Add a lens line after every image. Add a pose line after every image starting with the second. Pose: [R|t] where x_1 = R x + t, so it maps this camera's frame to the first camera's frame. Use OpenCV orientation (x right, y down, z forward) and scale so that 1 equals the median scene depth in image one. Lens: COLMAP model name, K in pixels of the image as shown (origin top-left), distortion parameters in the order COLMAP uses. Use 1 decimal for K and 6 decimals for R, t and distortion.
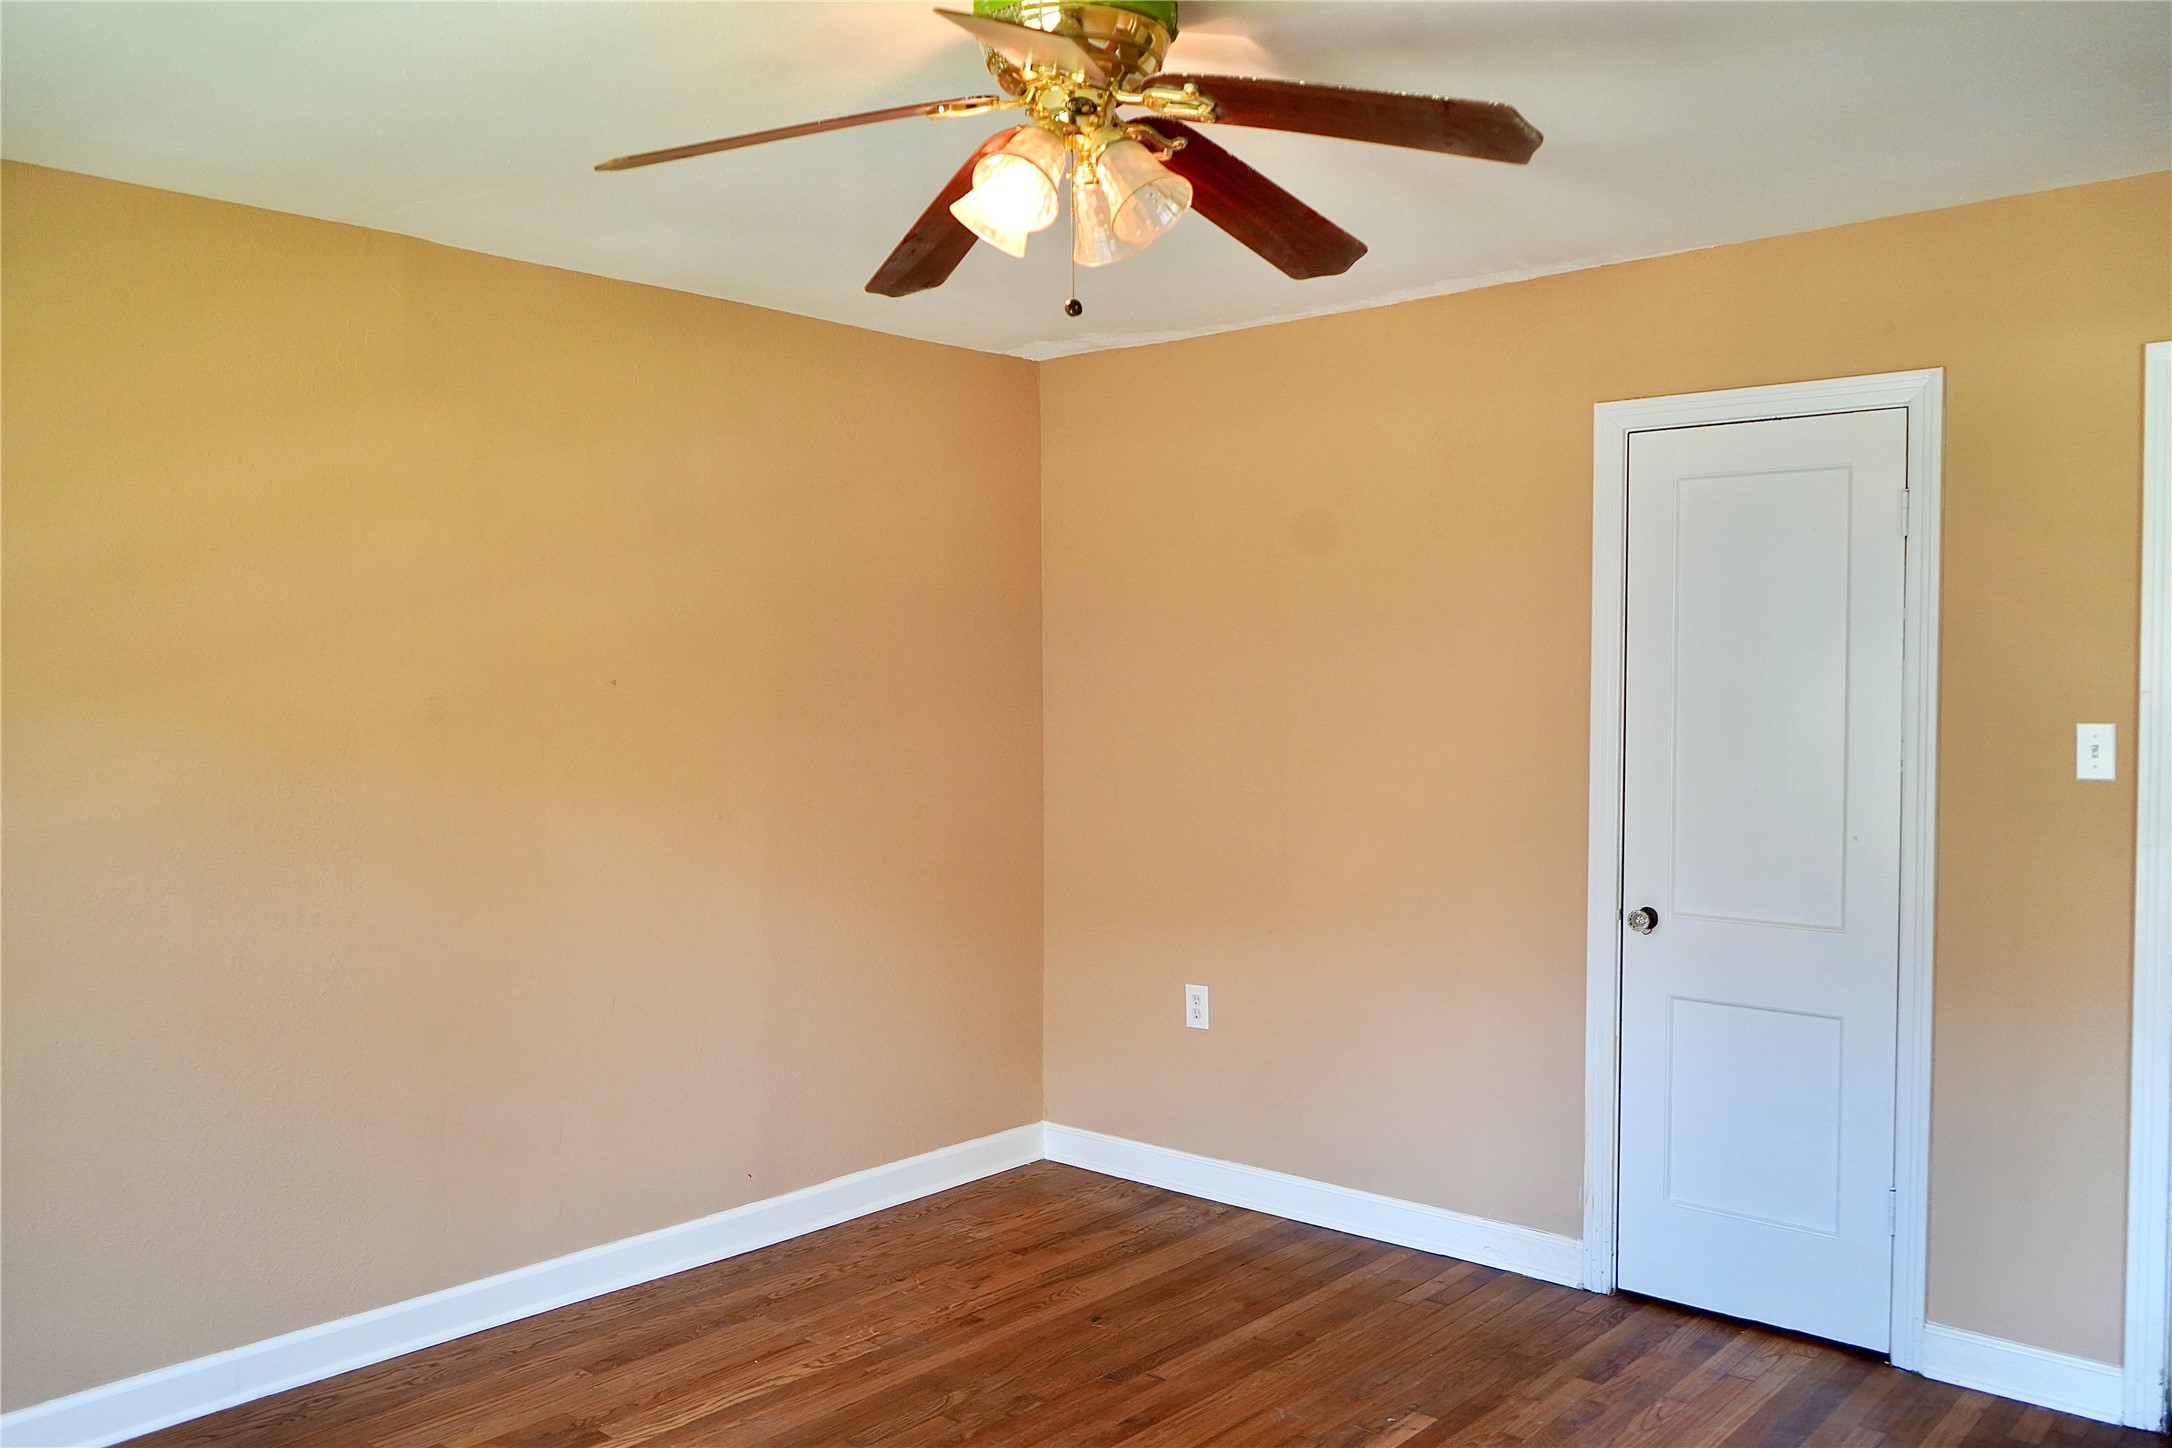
lens RADIAL K [[1726.0, 0, 1085.7], [0, 1726.0, 717.3], [0, 0, 1]] dist [-0.045673, 0.007203]
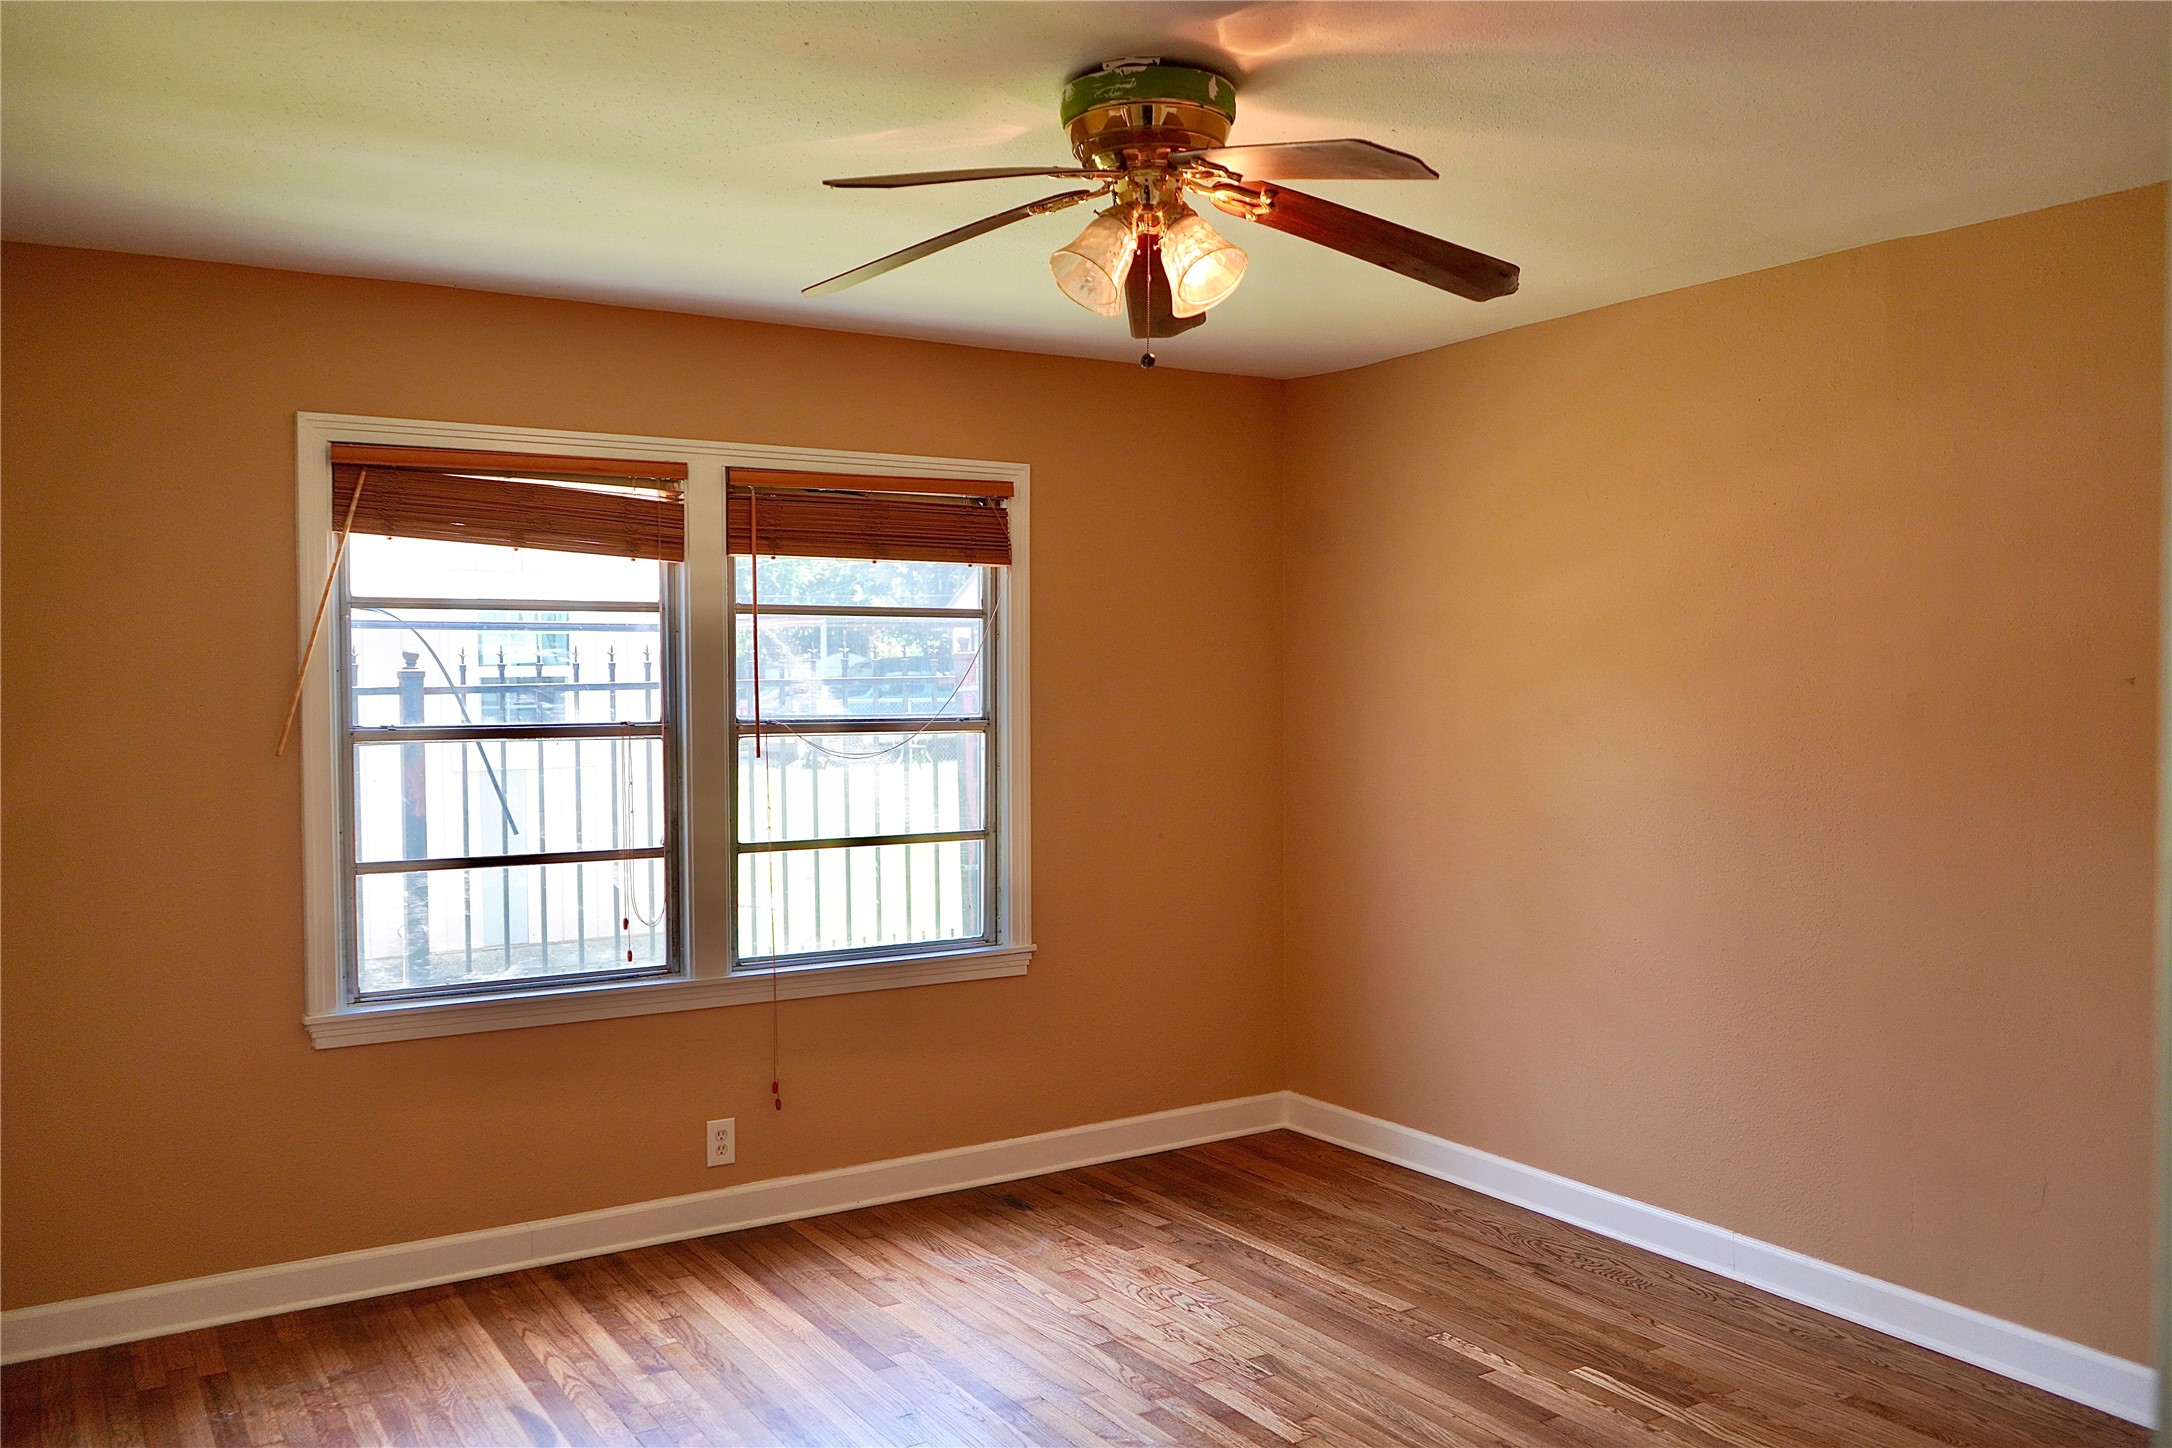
lens RADIAL K [[1726.0, 0, 1088.9], [0, 1726.0, 706.9], [0, 0, 1]] dist [-0.045673, 0.007203]
pose [[-0.316260, 0.021726, -0.948424, 0.733596], [-0.019985, 0.999363, 0.029557, -0.024568], [0.948462, 0.028301, -0.315625, 0.879761]]
